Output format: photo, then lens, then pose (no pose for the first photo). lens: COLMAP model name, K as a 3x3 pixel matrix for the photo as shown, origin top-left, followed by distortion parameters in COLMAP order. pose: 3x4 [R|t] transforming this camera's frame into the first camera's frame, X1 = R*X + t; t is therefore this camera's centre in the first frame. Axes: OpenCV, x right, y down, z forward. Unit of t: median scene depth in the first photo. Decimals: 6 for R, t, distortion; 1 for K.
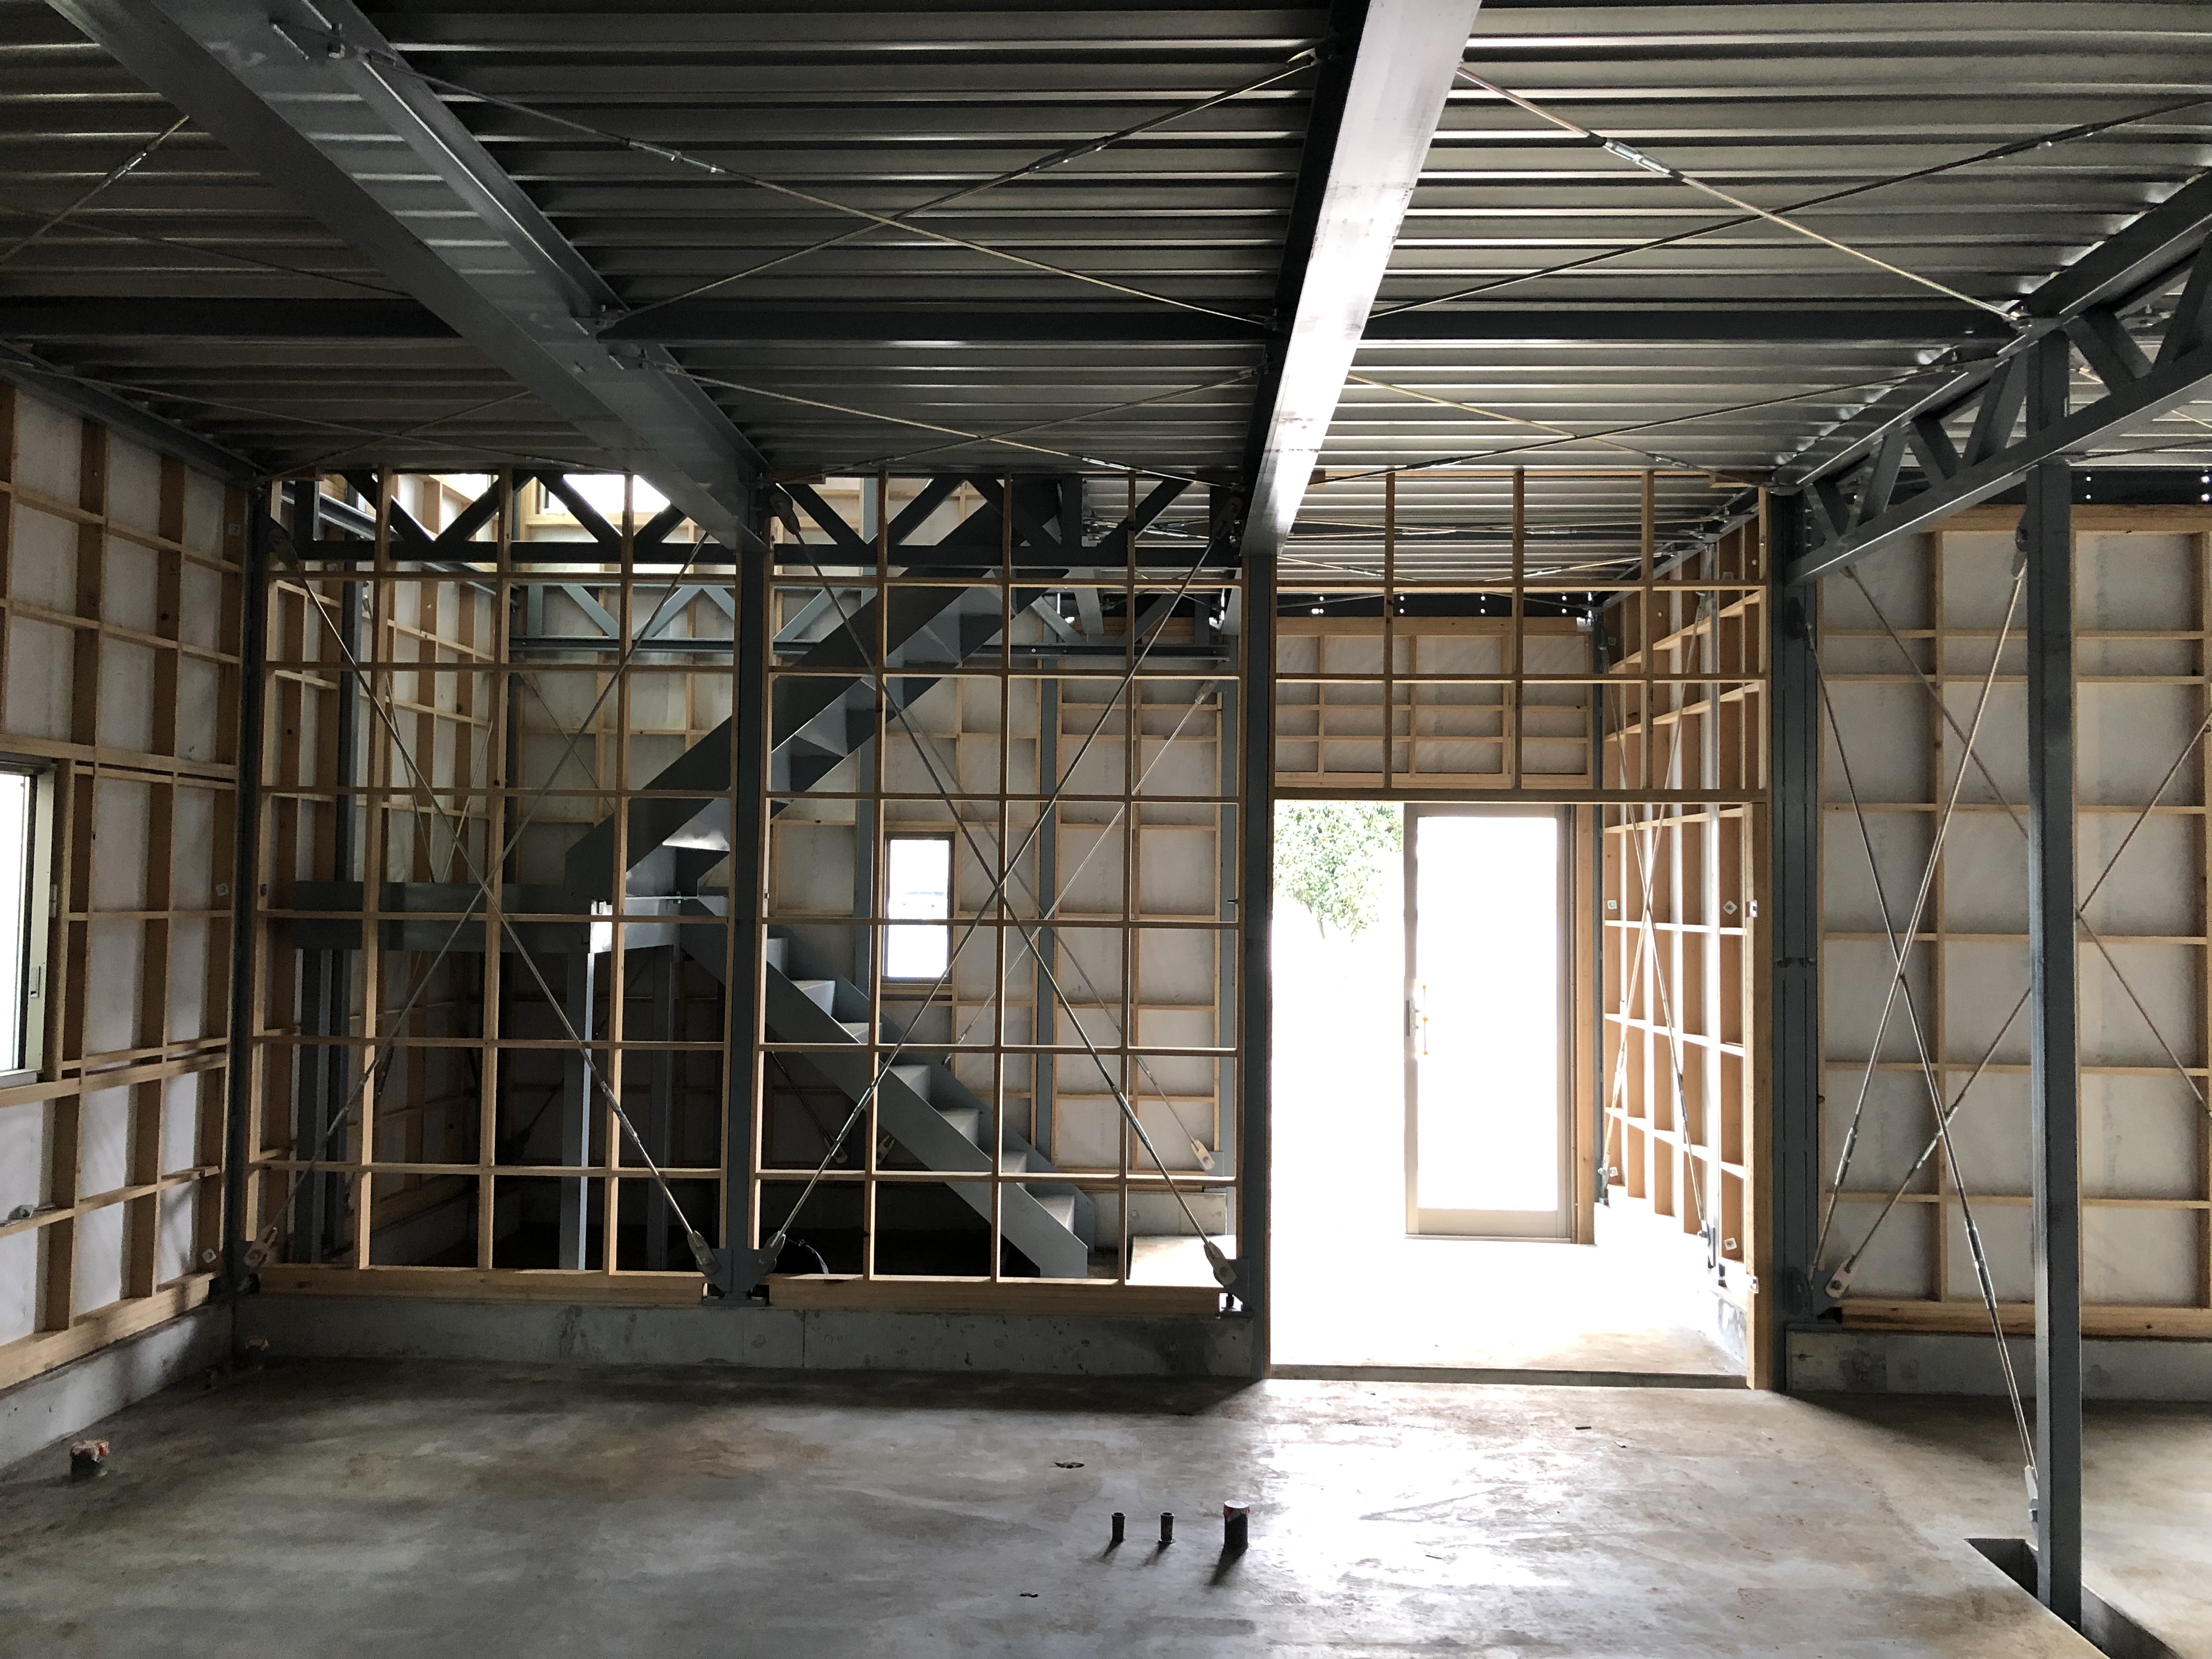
lens RADIAL K [[1824.0, 0, 1106.0], [0, 1824.0, 829.5], [0, 0, 1]] dist [0.089158, -0.068766]
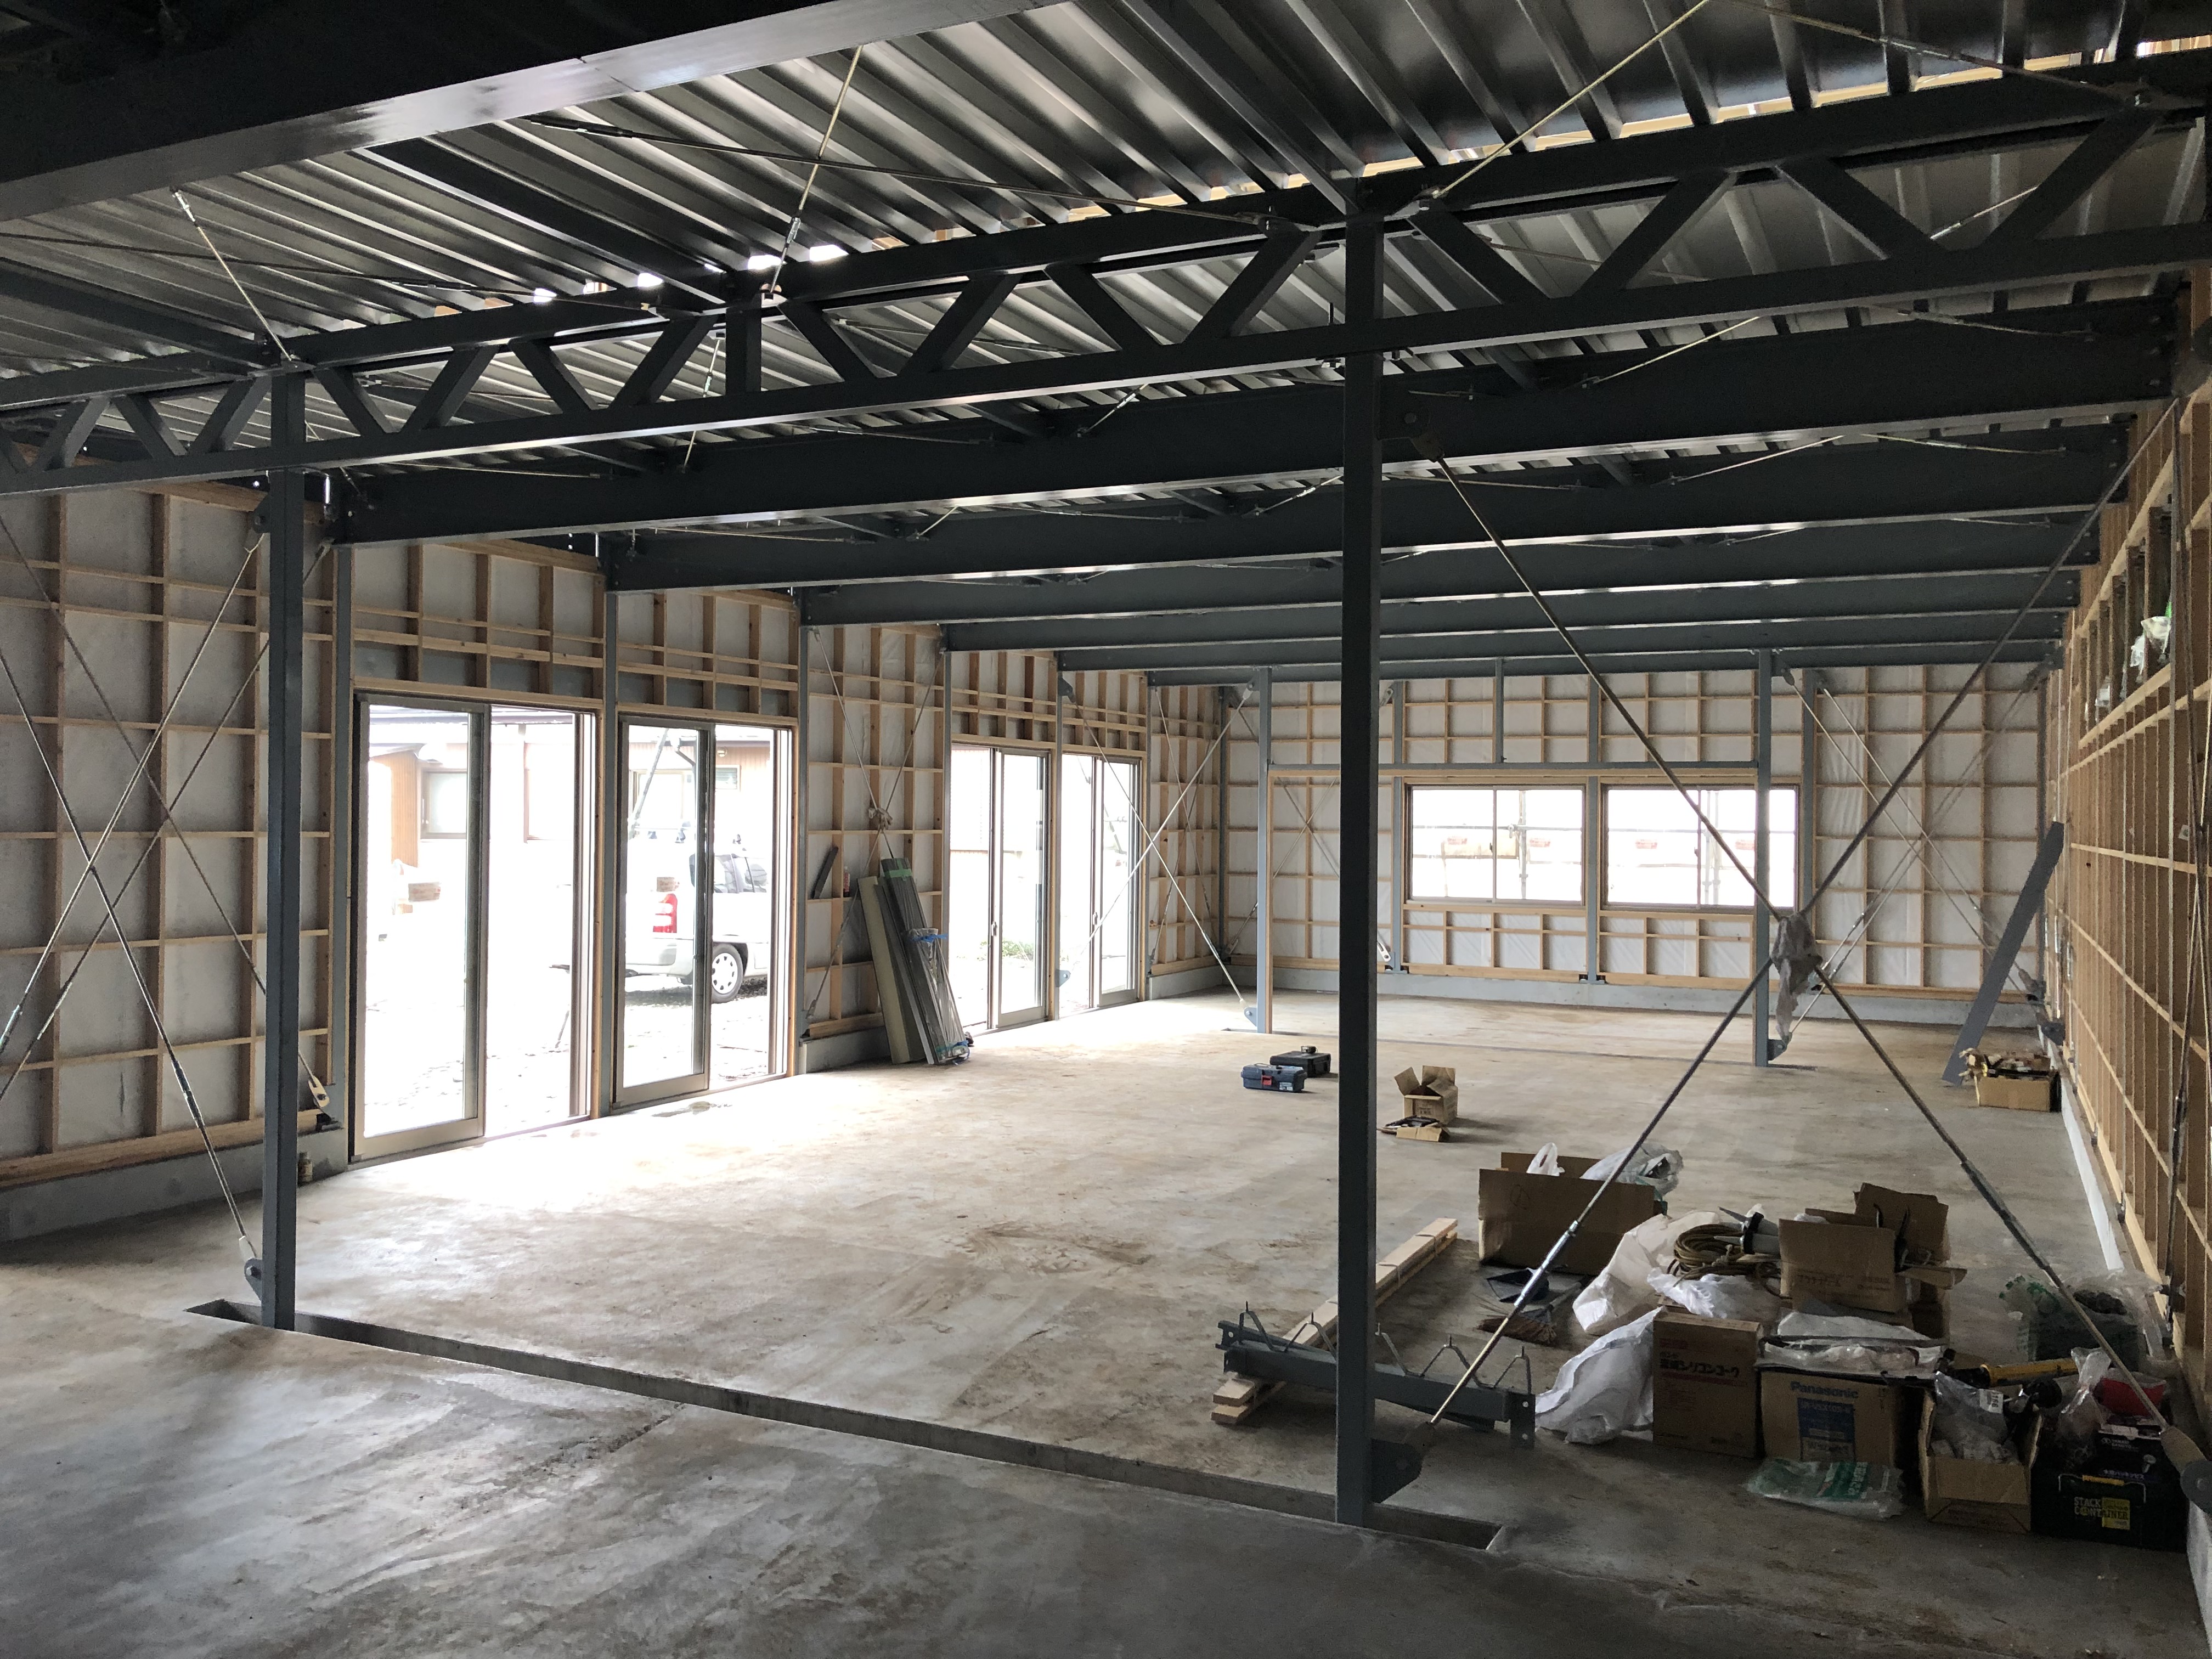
lens RADIAL K [[1824.0, 0, 1106.0], [0, 1824.0, 829.5], [0, 0, 1]] dist [0.089158, -0.068766]
pose [[0.406222, -0.013038, 0.913681, -0.331830], [-0.036433, 0.998872, 0.030452, -0.003368], [-0.913048, -0.045658, 0.405289, -0.047682]]
